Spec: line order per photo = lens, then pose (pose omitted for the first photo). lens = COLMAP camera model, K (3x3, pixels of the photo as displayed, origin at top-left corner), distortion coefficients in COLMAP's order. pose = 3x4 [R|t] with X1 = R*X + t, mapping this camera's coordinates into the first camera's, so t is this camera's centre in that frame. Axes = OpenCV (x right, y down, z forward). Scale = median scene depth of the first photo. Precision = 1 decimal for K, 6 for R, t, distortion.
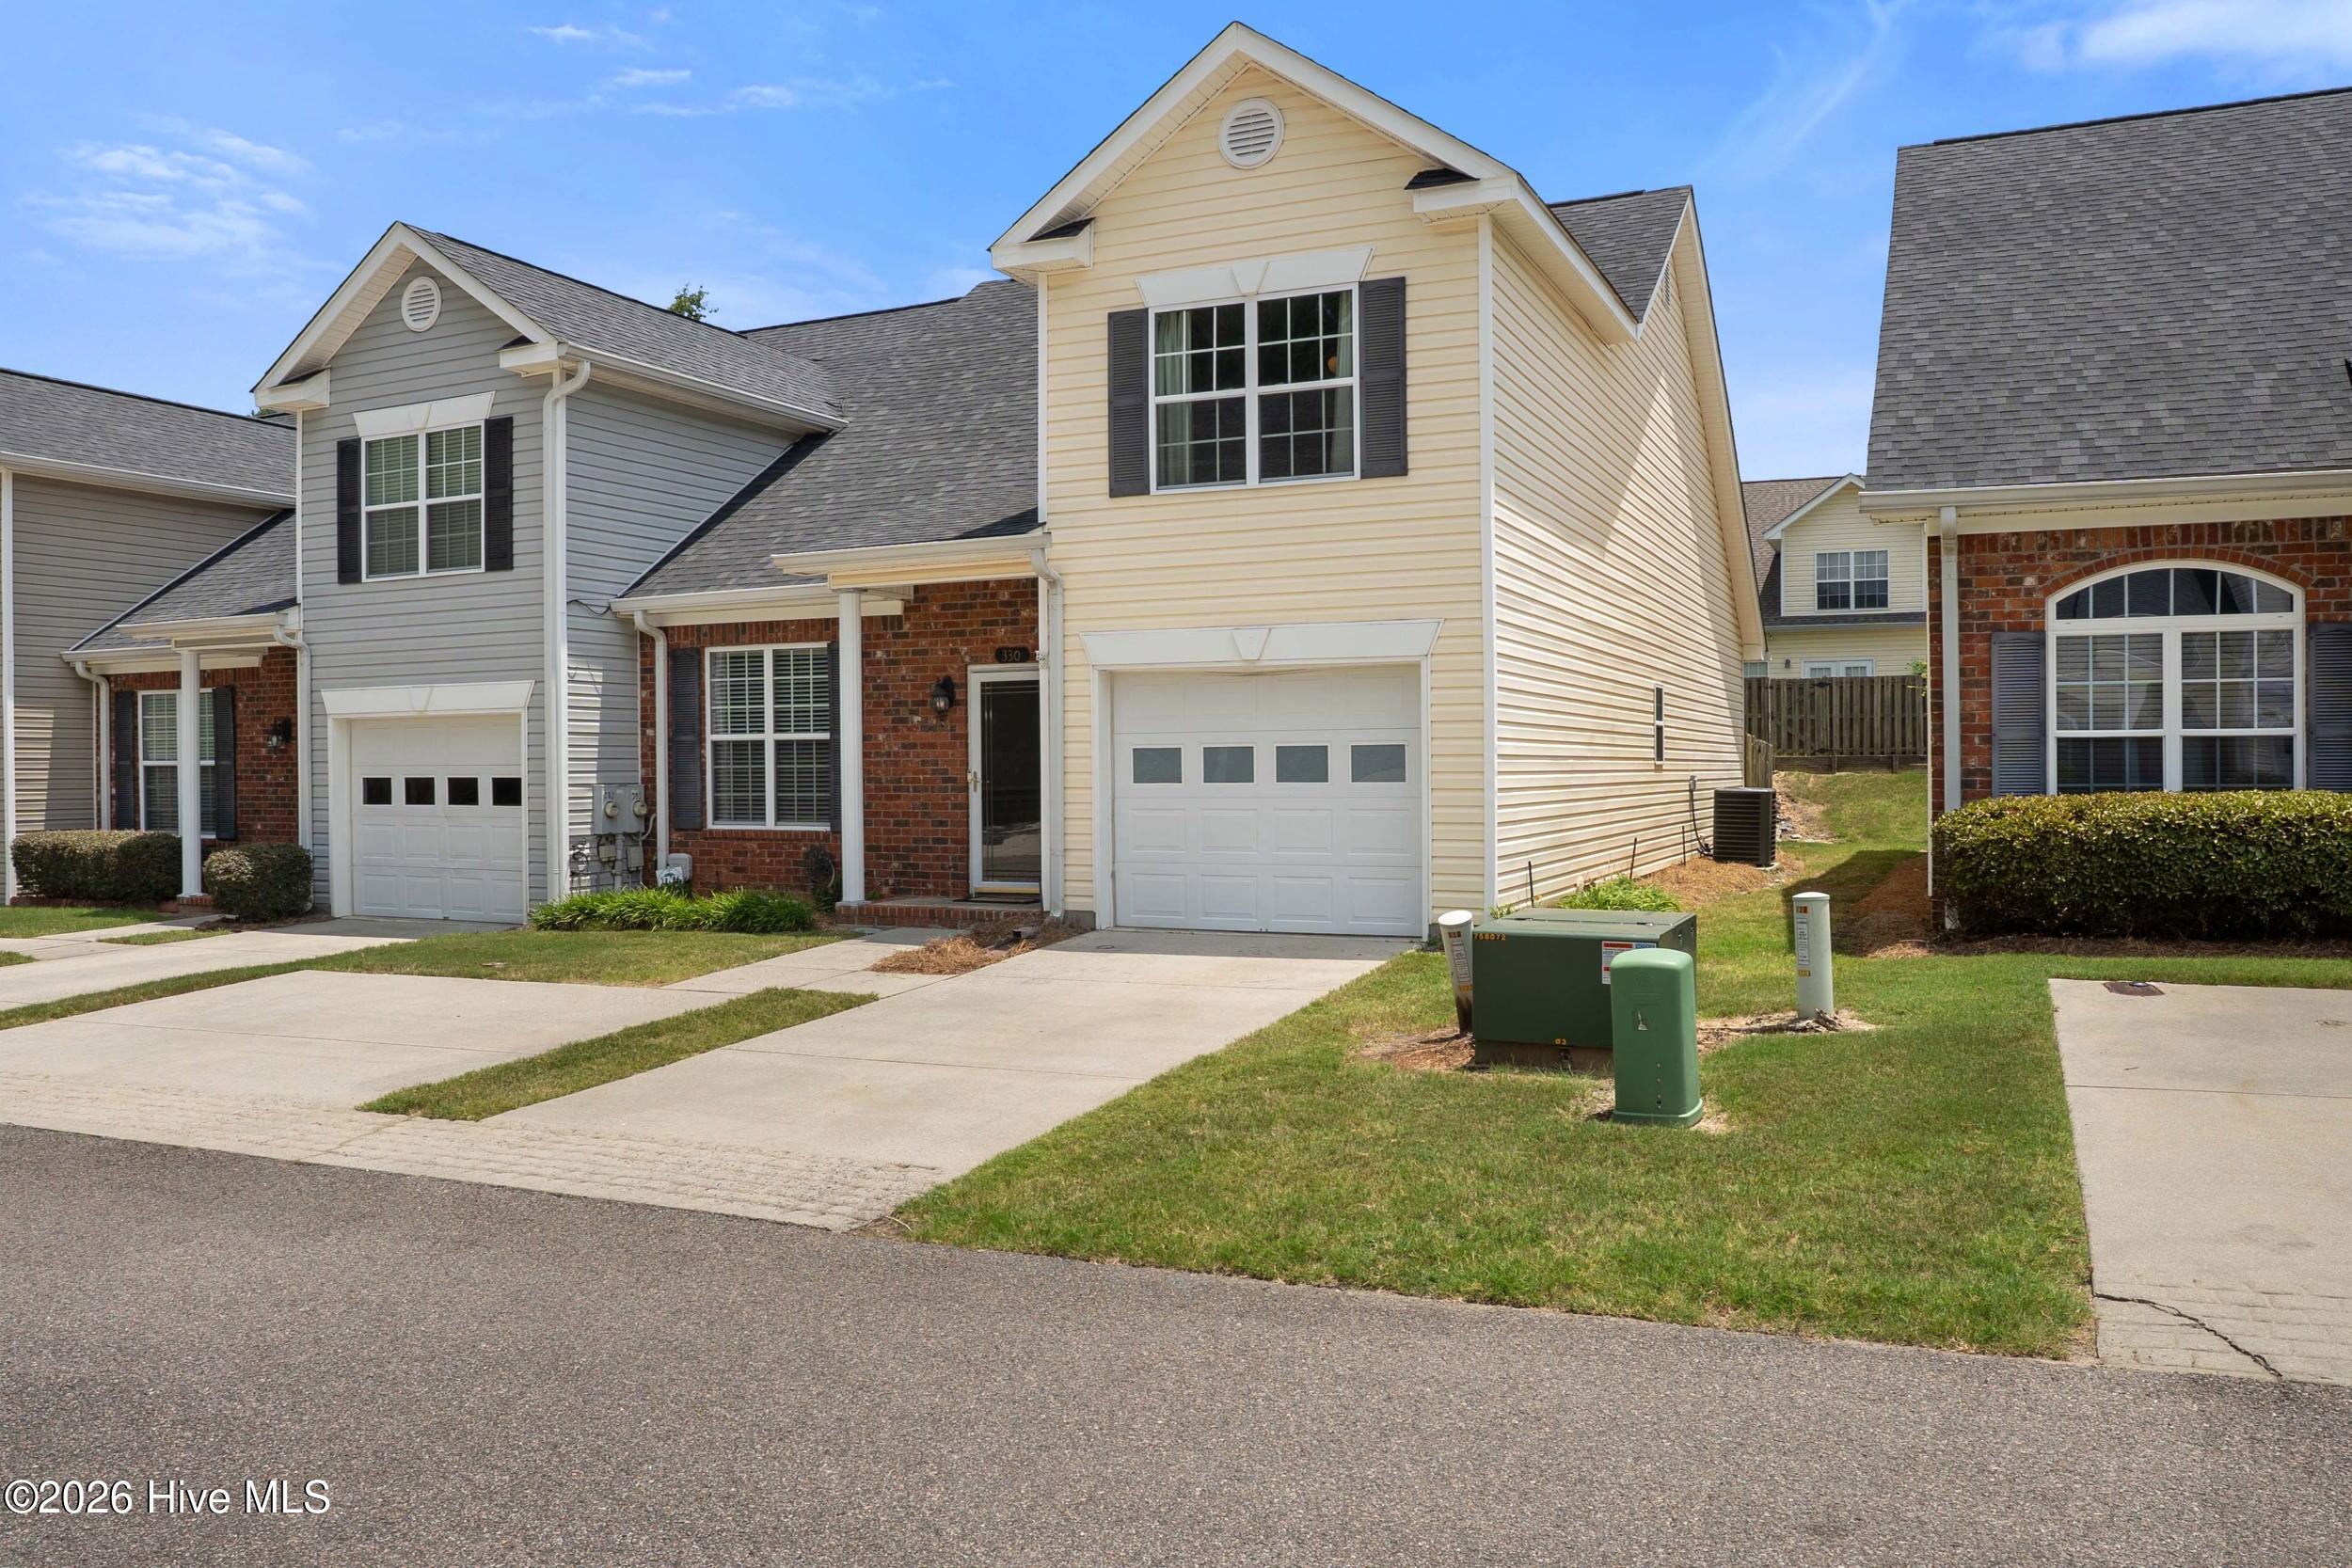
lens RADIAL K [[1780.2, 0, 1212.2], [0, 1780.2, 839.2], [0, 0, 1]] dist [-0.084128, 0.039163]
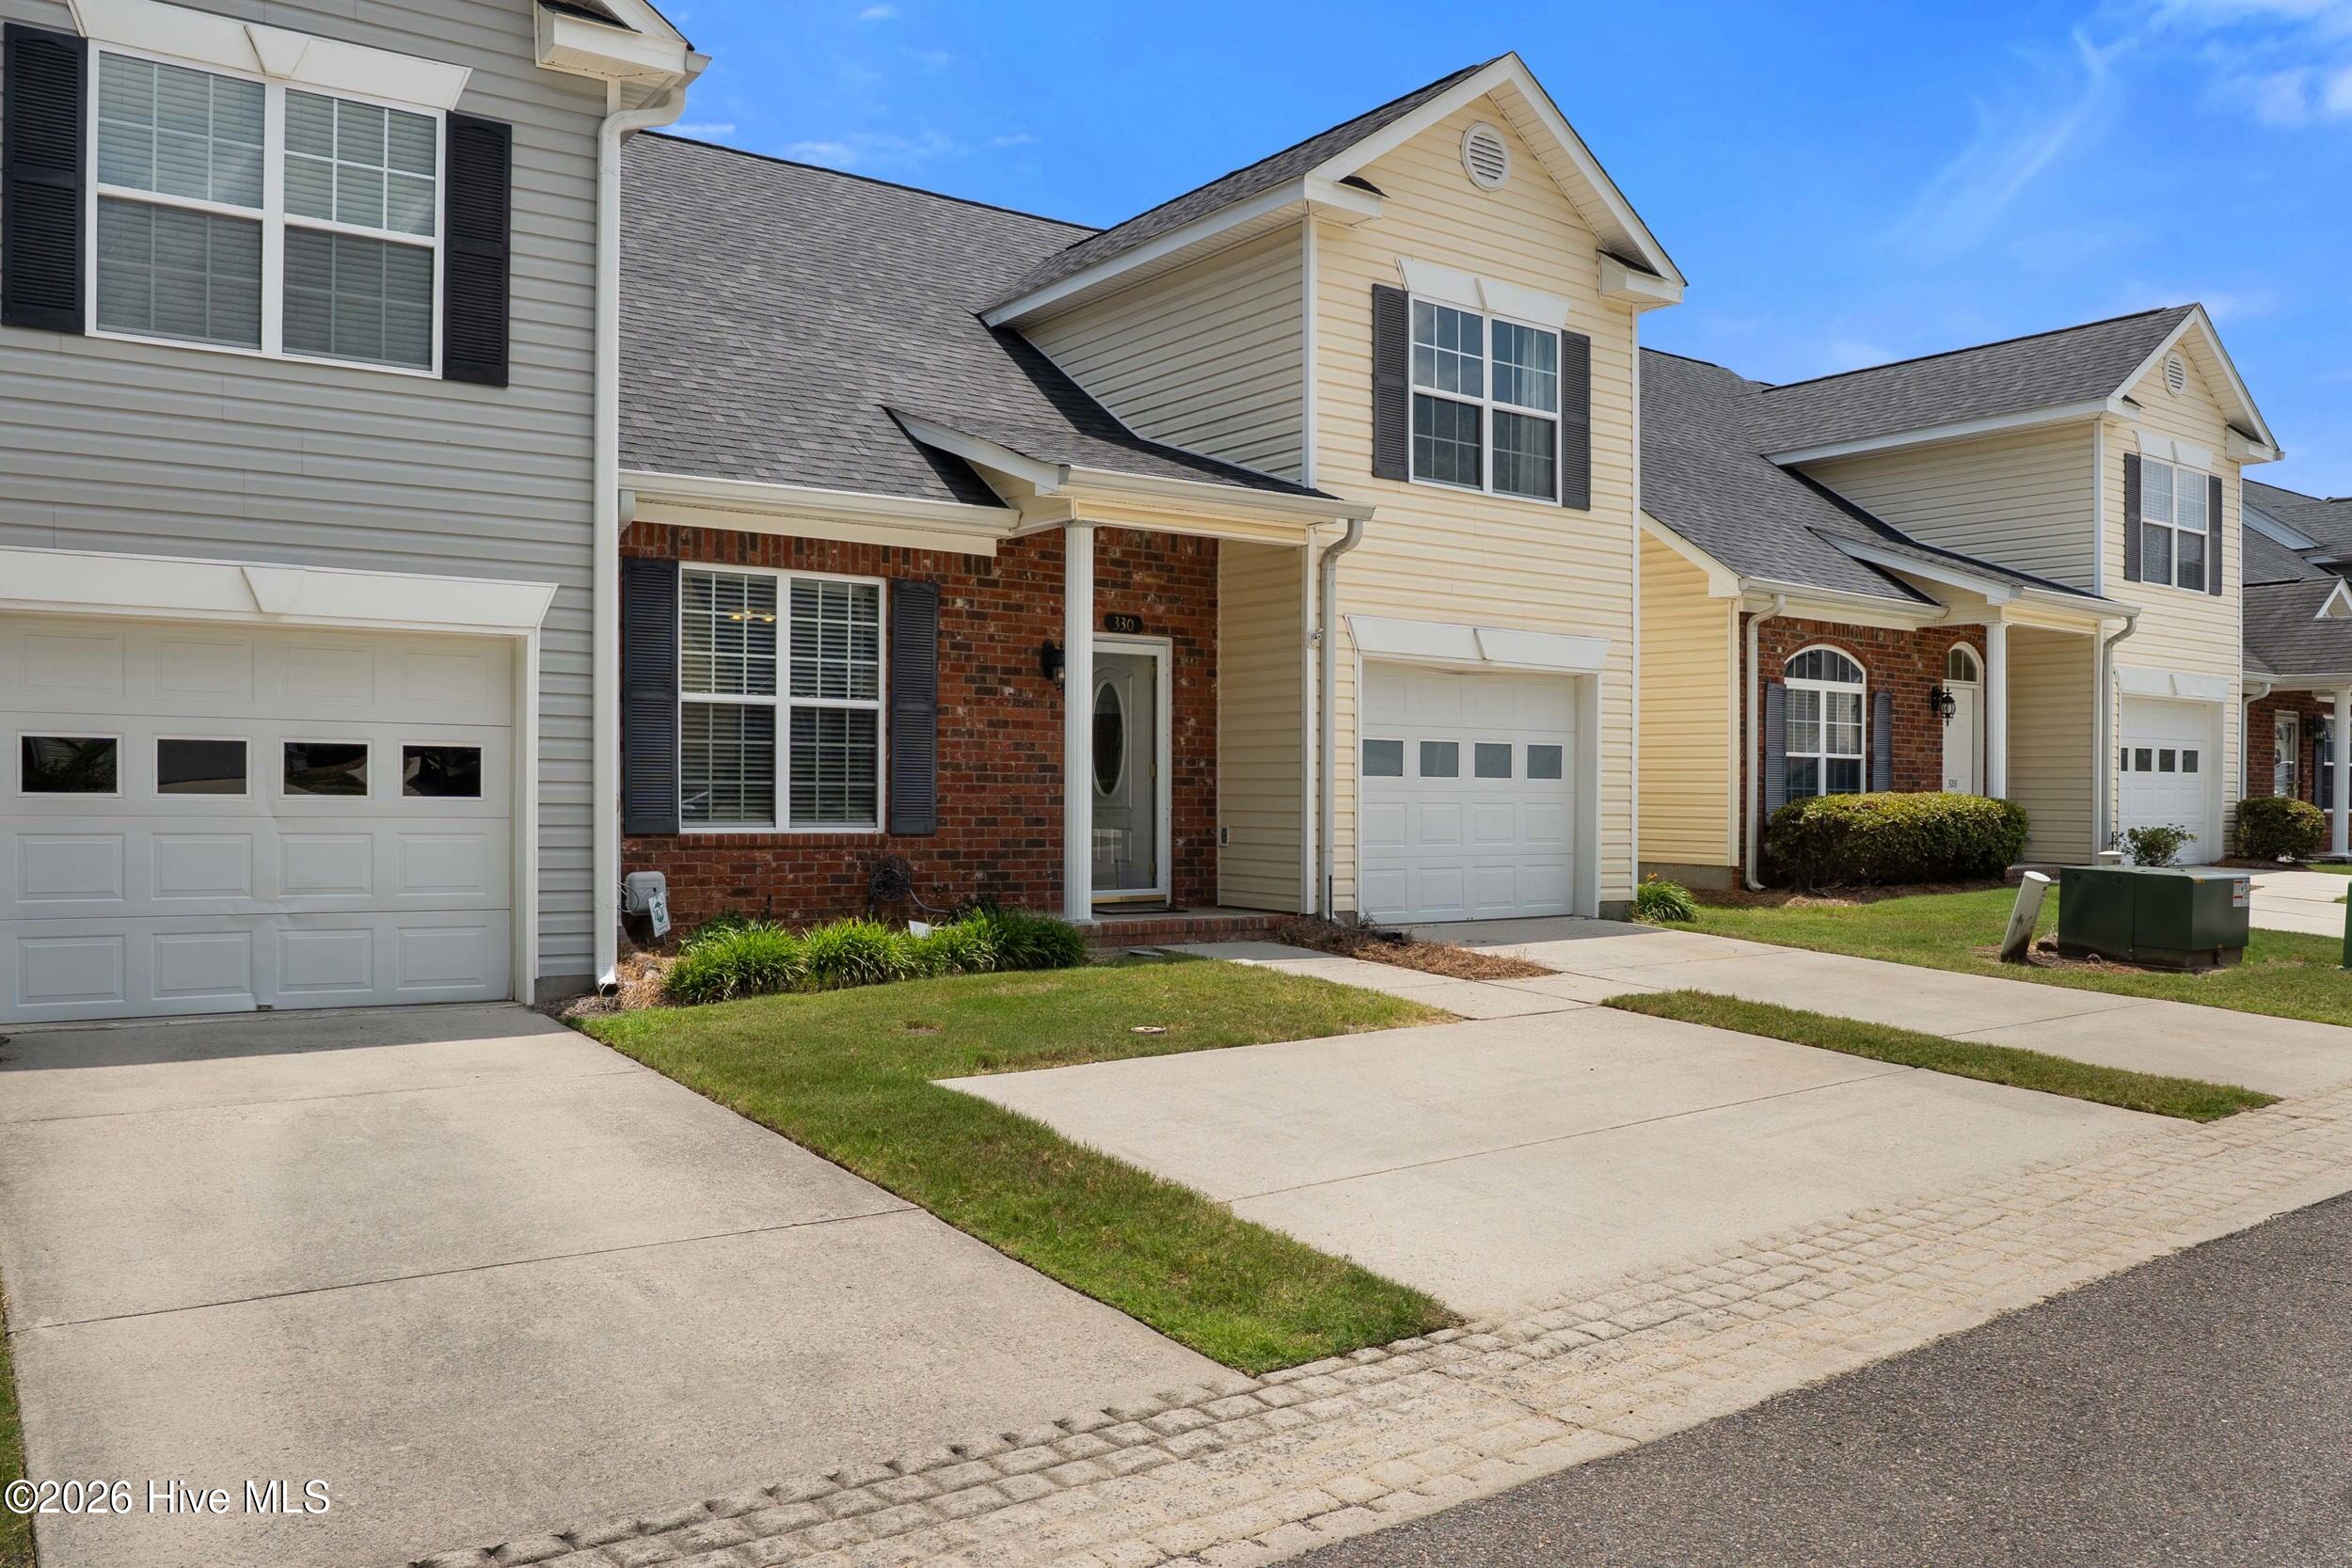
lens RADIAL K [[1780.2, 0, 1207.1], [0, 1780.2, 866.8], [0, 0, 1]] dist [-0.084128, 0.039163]
pose [[0.487962, -0.023172, 0.872557, -0.820698], [0.024631, 0.999615, 0.012771, 0.003180], [-0.872517, 0.015260, 0.488345, 0.535963]]
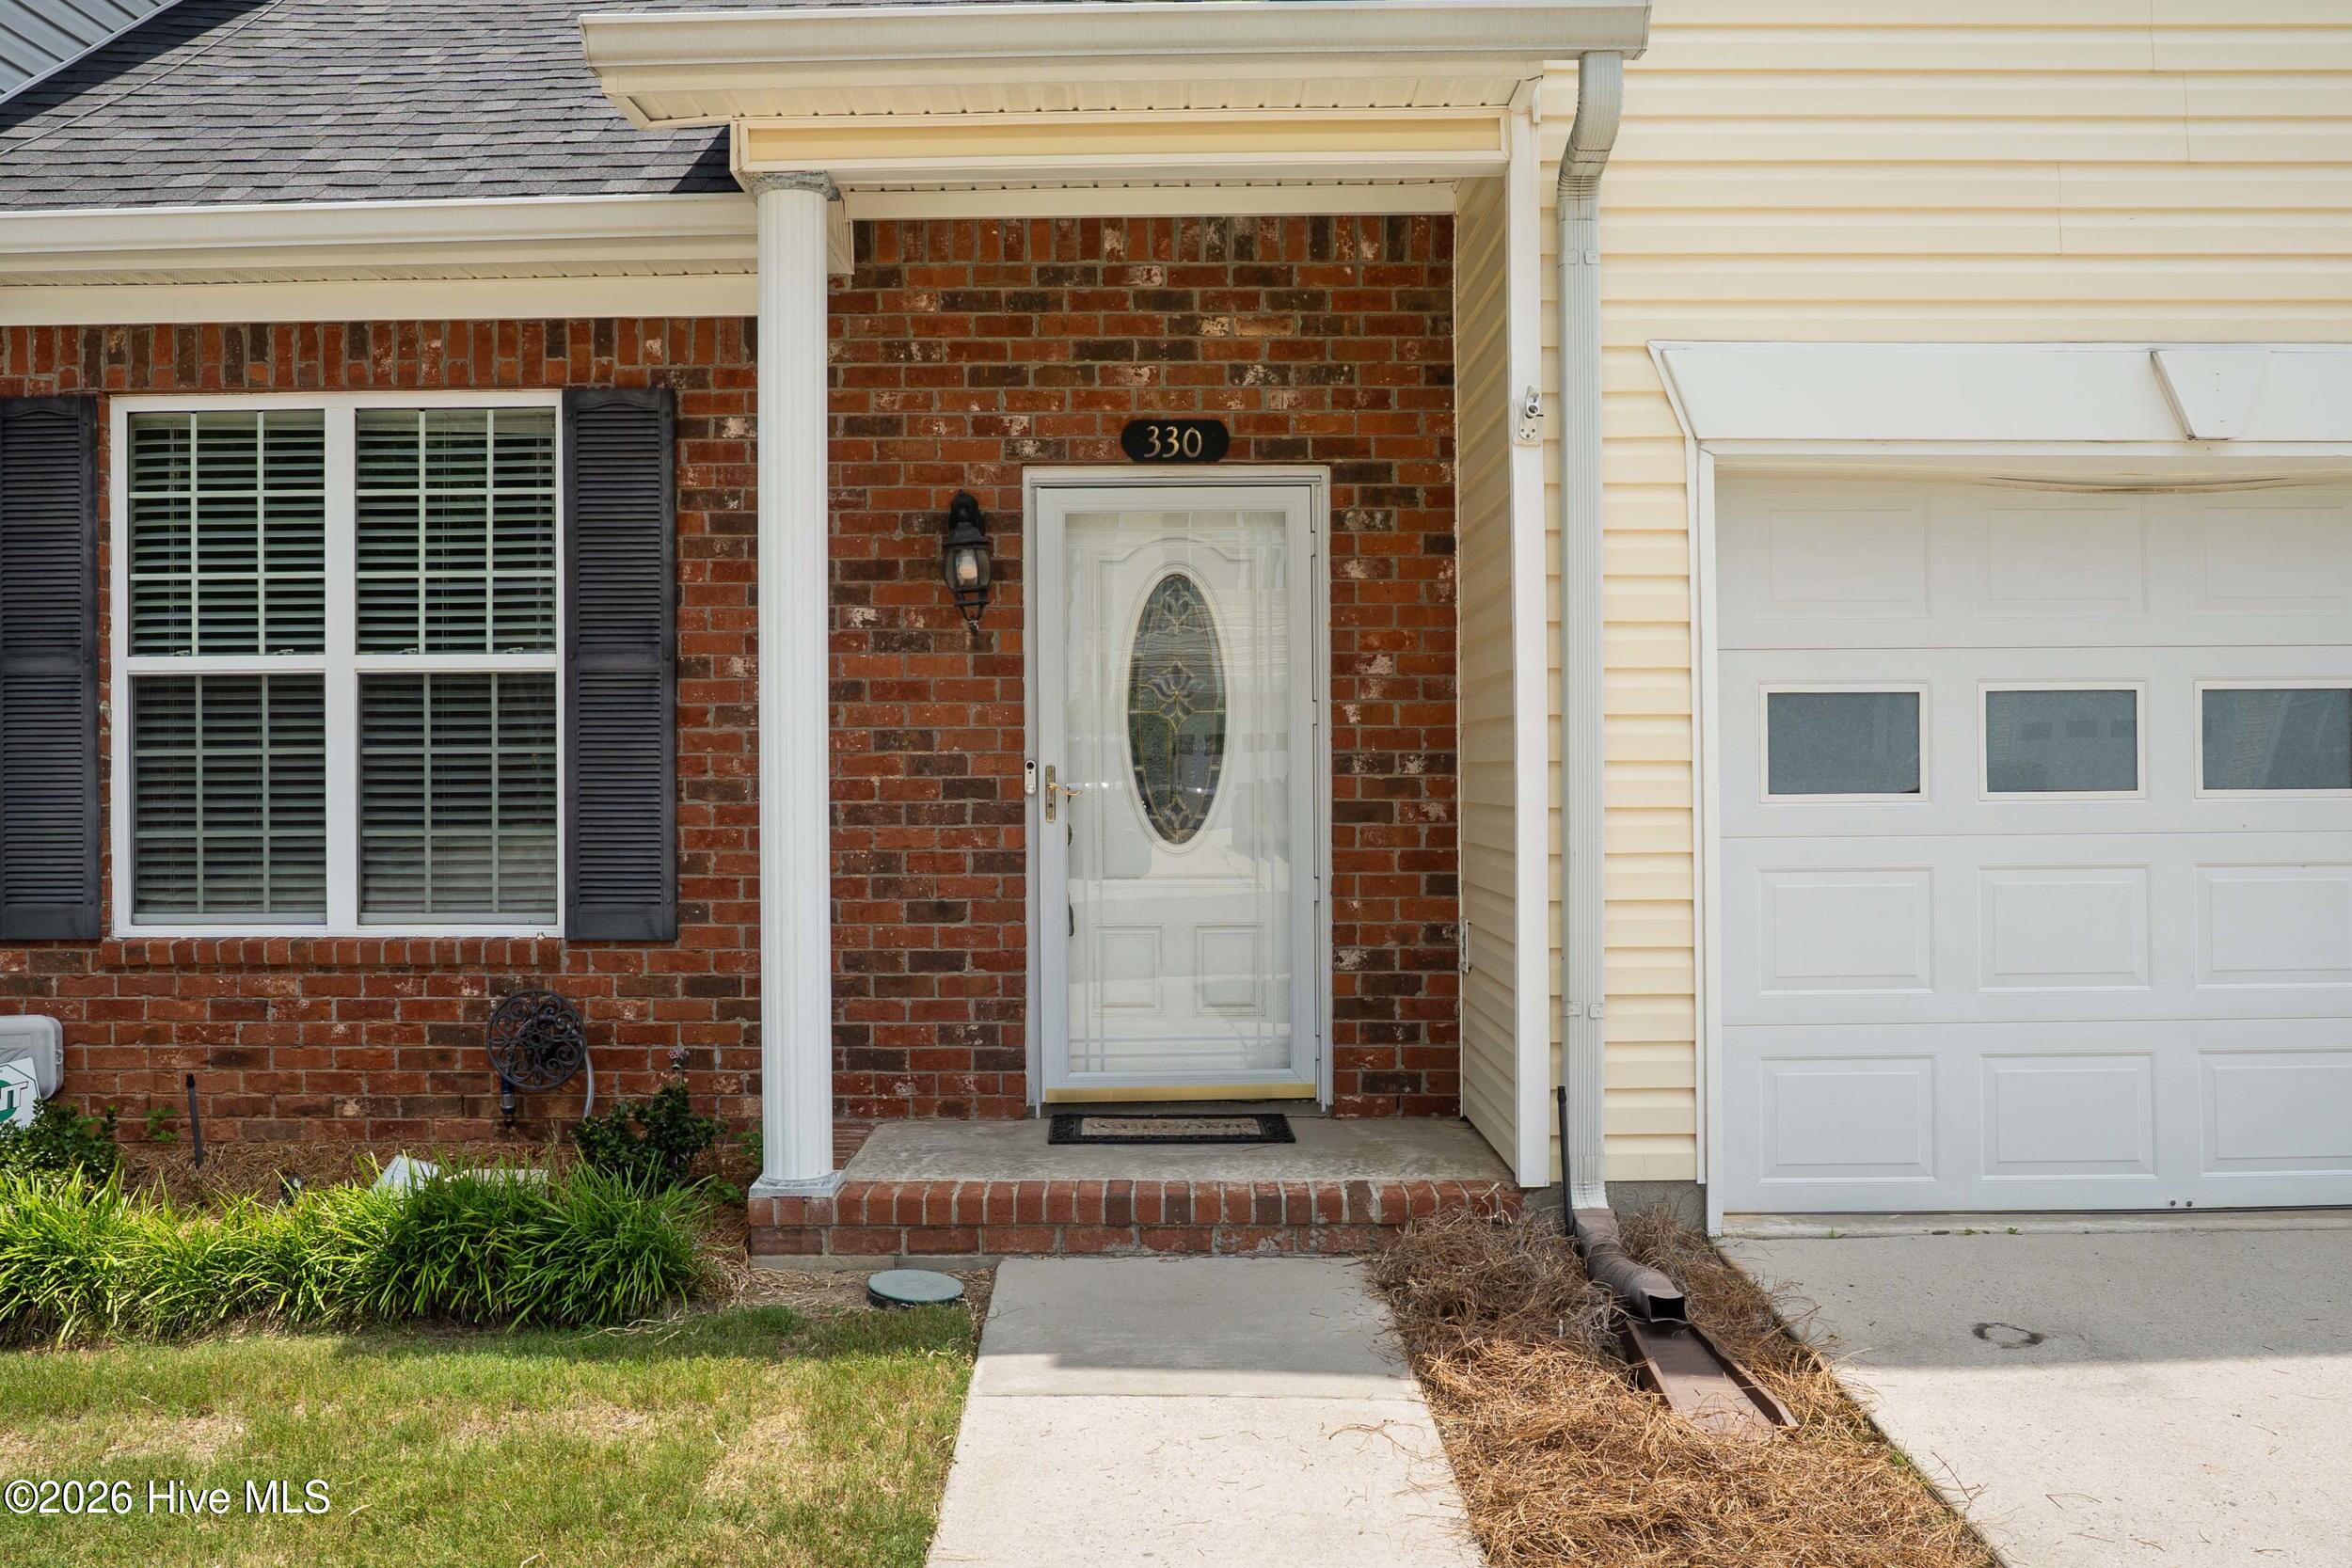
lens RADIAL K [[1980.3, 0, 1195.8], [0, 1980.3, 786.1], [0, 0, 1]] dist [-0.062029, 0.033005]
pose [[0.913517, -0.002727, 0.406791, -0.265468], [0.018035, 0.999266, -0.033803, -0.019592], [-0.406400, 0.038216, 0.912896, 0.619087]]
